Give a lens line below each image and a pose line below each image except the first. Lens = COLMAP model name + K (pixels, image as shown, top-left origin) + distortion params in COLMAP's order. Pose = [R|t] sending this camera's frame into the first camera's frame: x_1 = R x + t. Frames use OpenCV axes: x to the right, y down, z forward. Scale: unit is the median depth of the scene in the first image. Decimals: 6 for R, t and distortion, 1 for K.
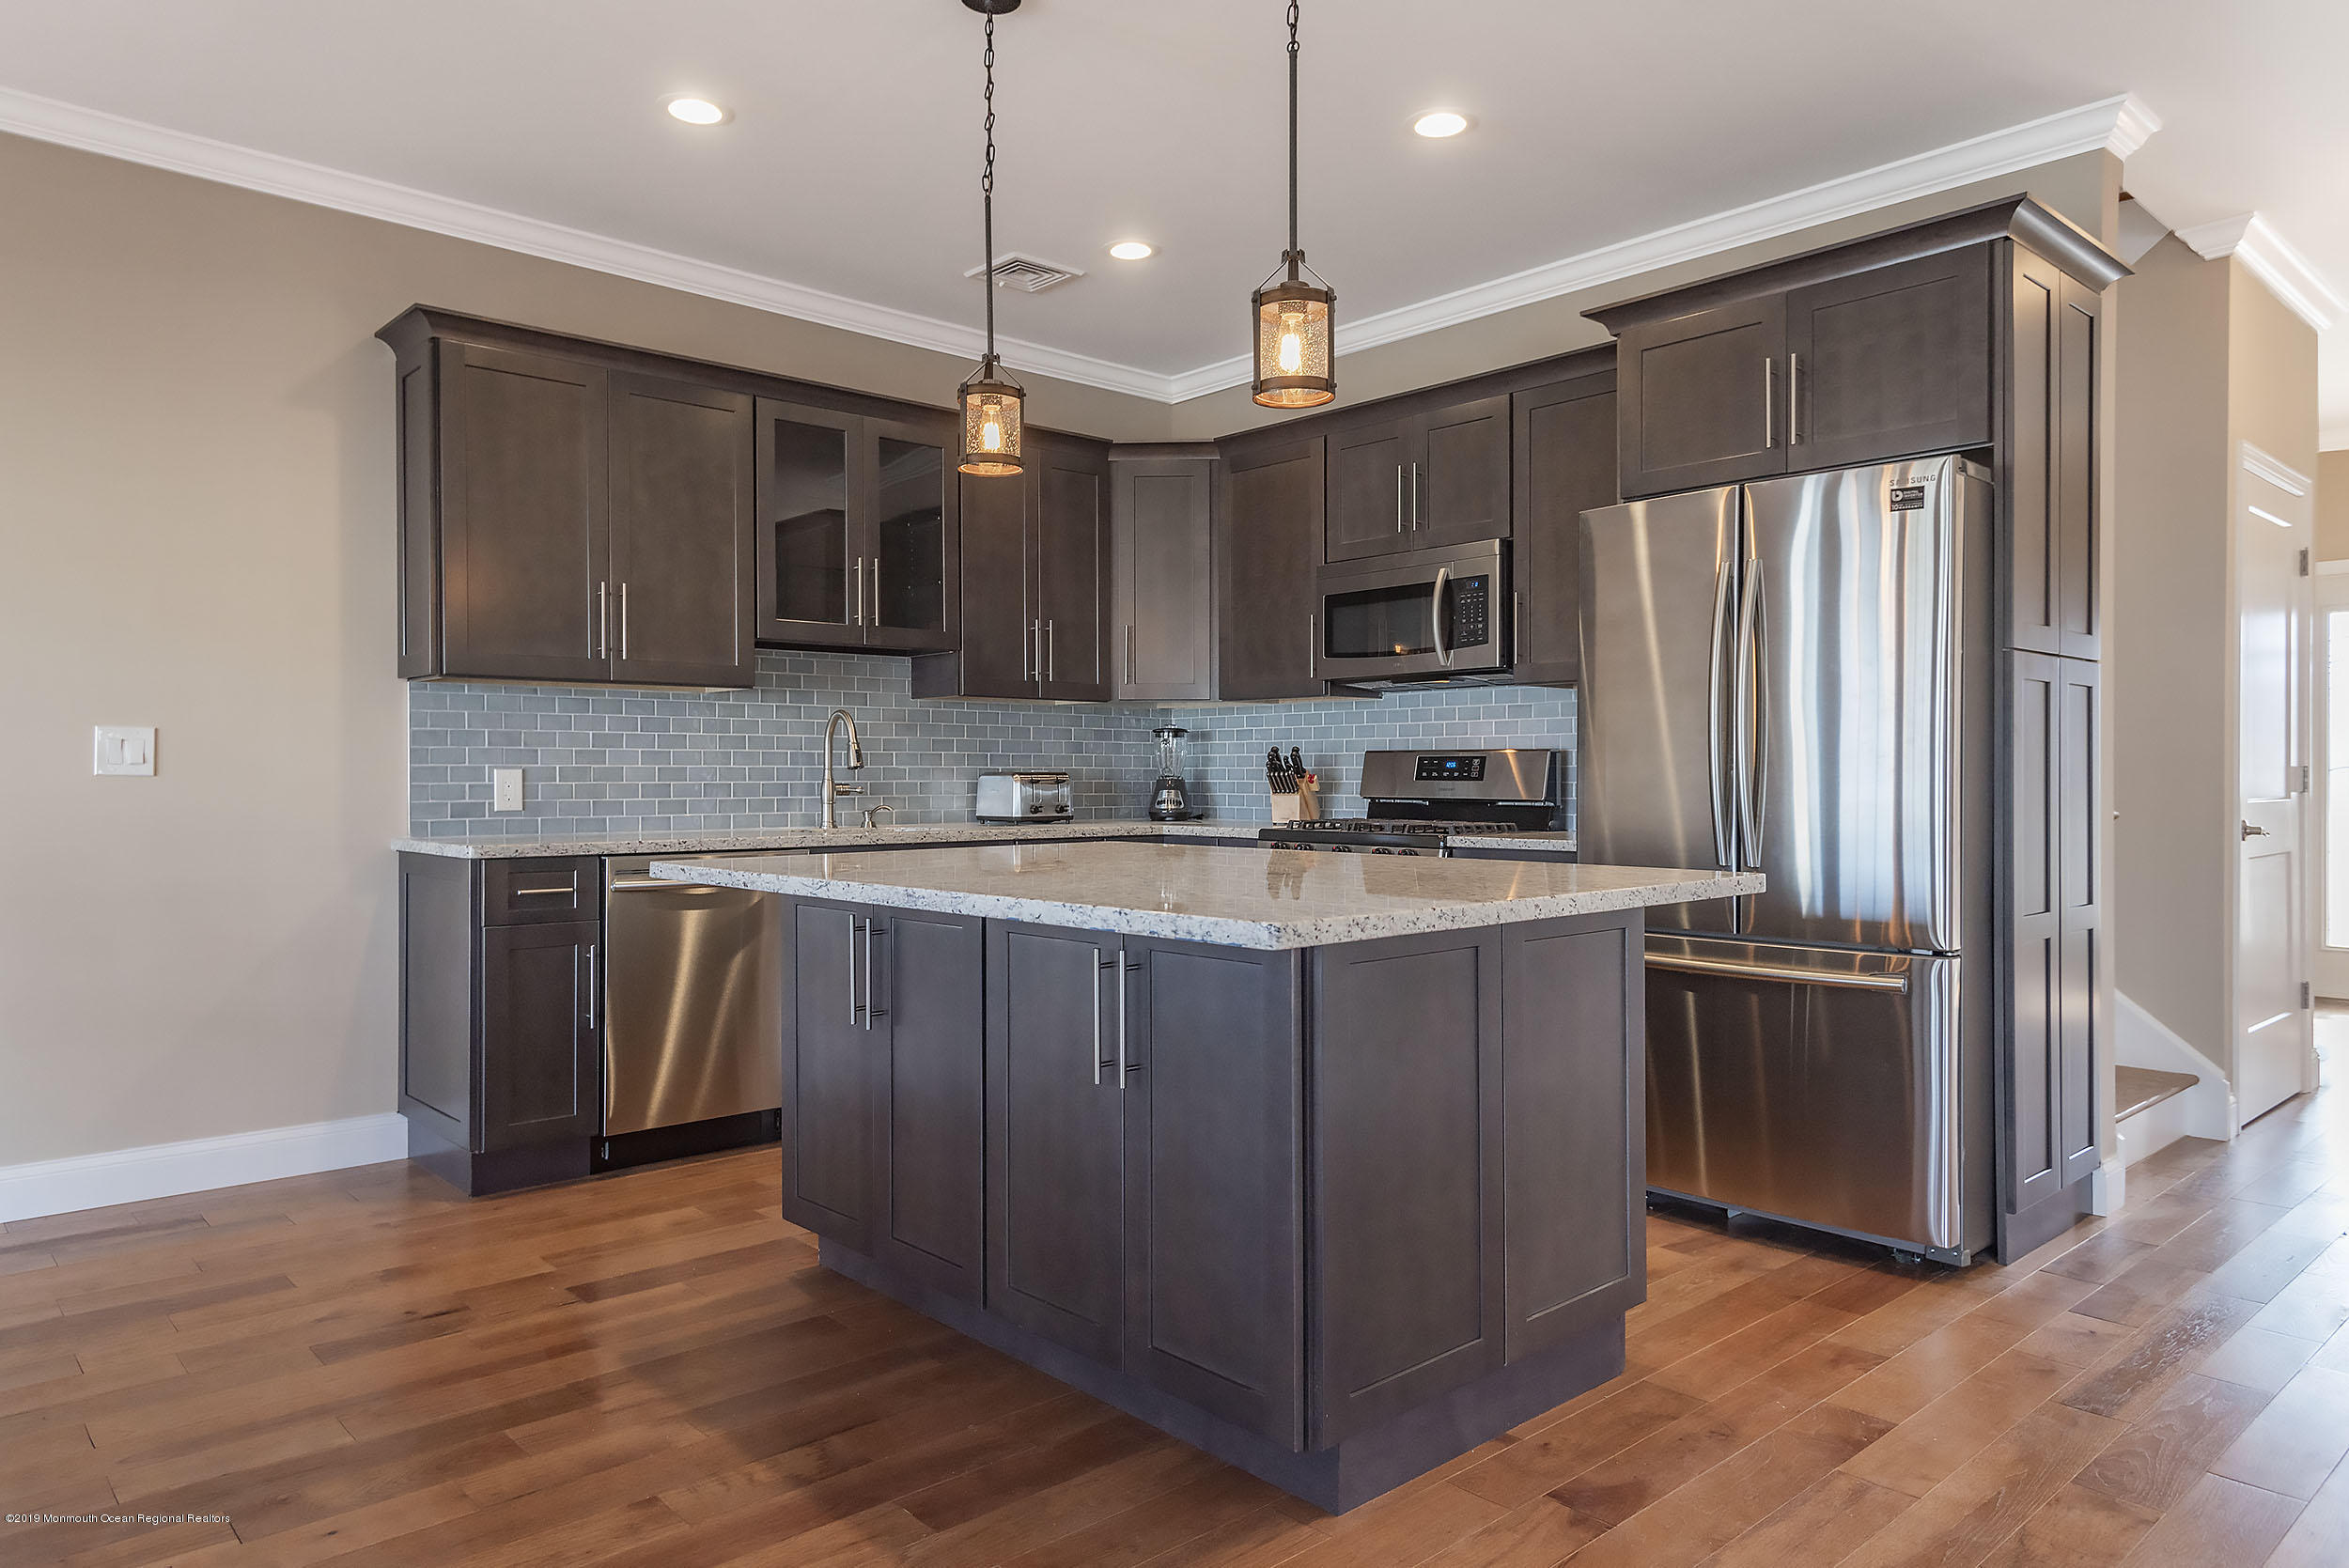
lens RADIAL K [[1512.9, 0, 1180.7], [0, 1512.9, 778.1], [0, 0, 1]] dist [-0.008511, 0.000670]
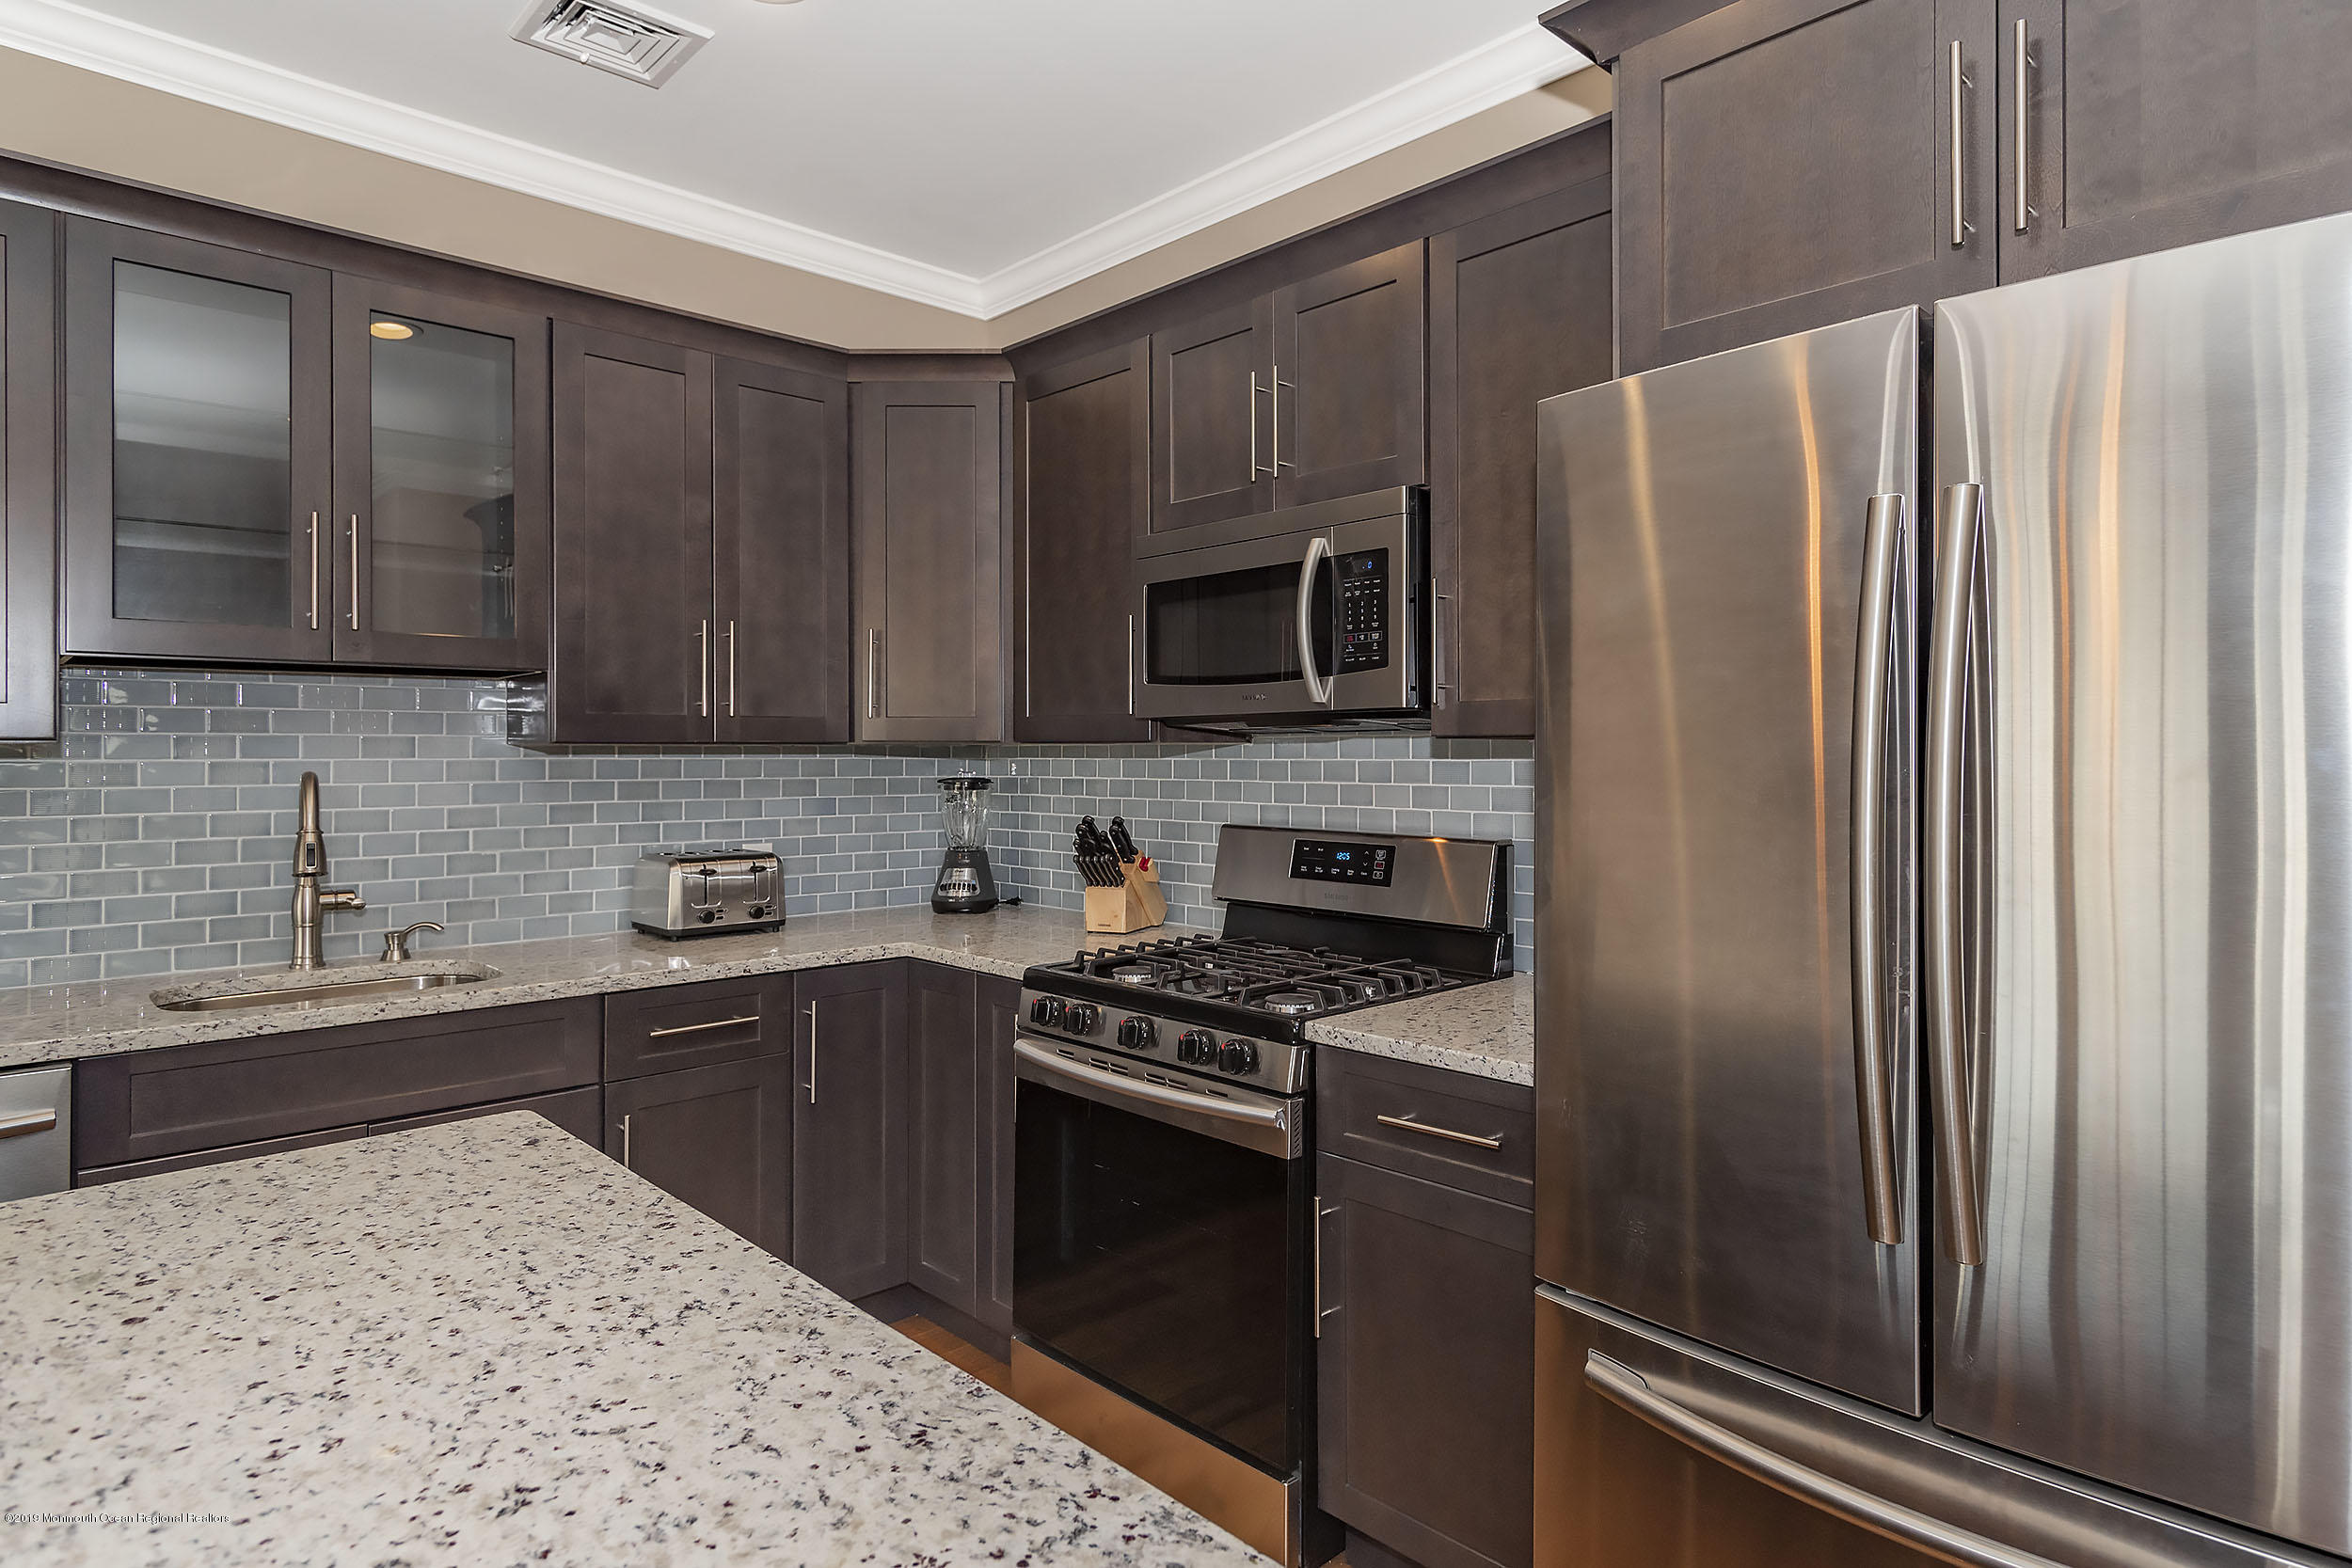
lens RADIAL K [[1310.9, 0, 1286.7], [0, 1310.9, 743.3], [0, 0, 1]] dist [0.006737, -0.000187]
pose [[0.998936, -0.000635, 0.046110, 0.131140], [0.000958, 0.999975, -0.006990, -0.051898], [-0.046105, 0.007027, 0.998912, 0.462177]]
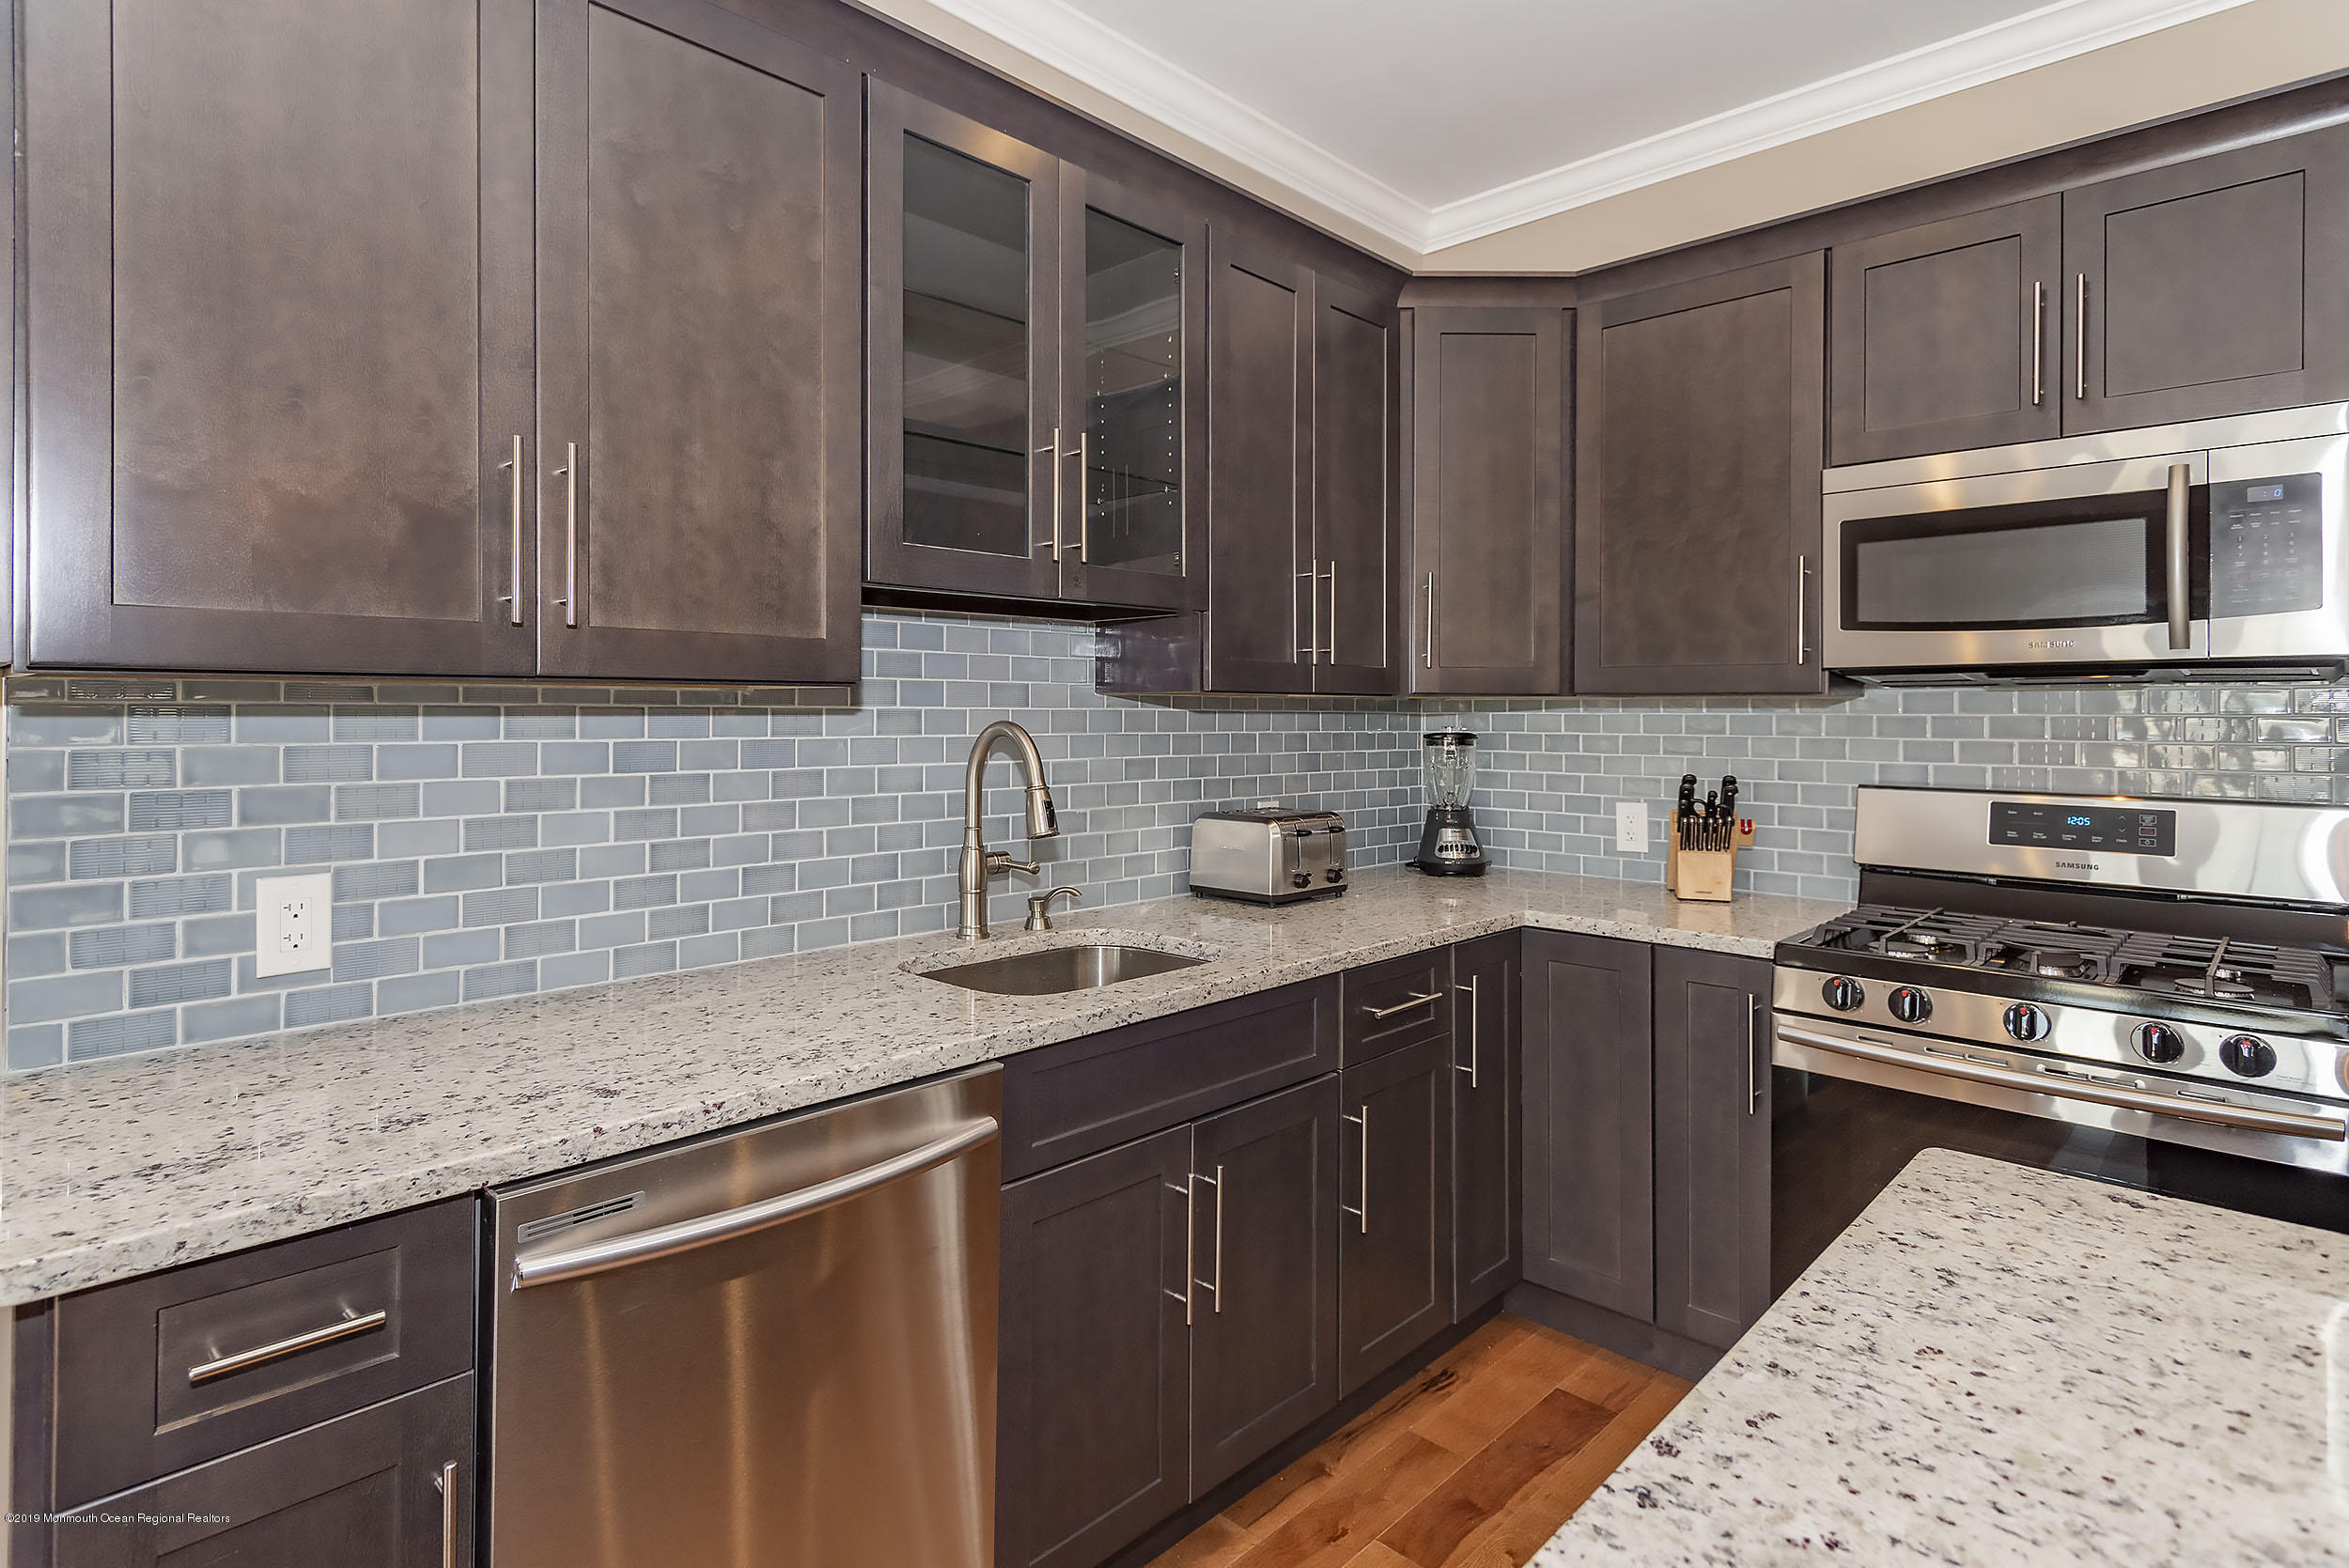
lens RADIAL K [[1223.0, 0, 1150.4], [0, 1223.0, 702.9], [0, 0, 1]] dist [0.007151, -0.000339]
pose [[0.998312, 0.005834, 0.057779, -0.196210], [-0.005386, 0.999954, -0.007922, -0.047799], [-0.057823, 0.007597, 0.998298, 0.562099]]
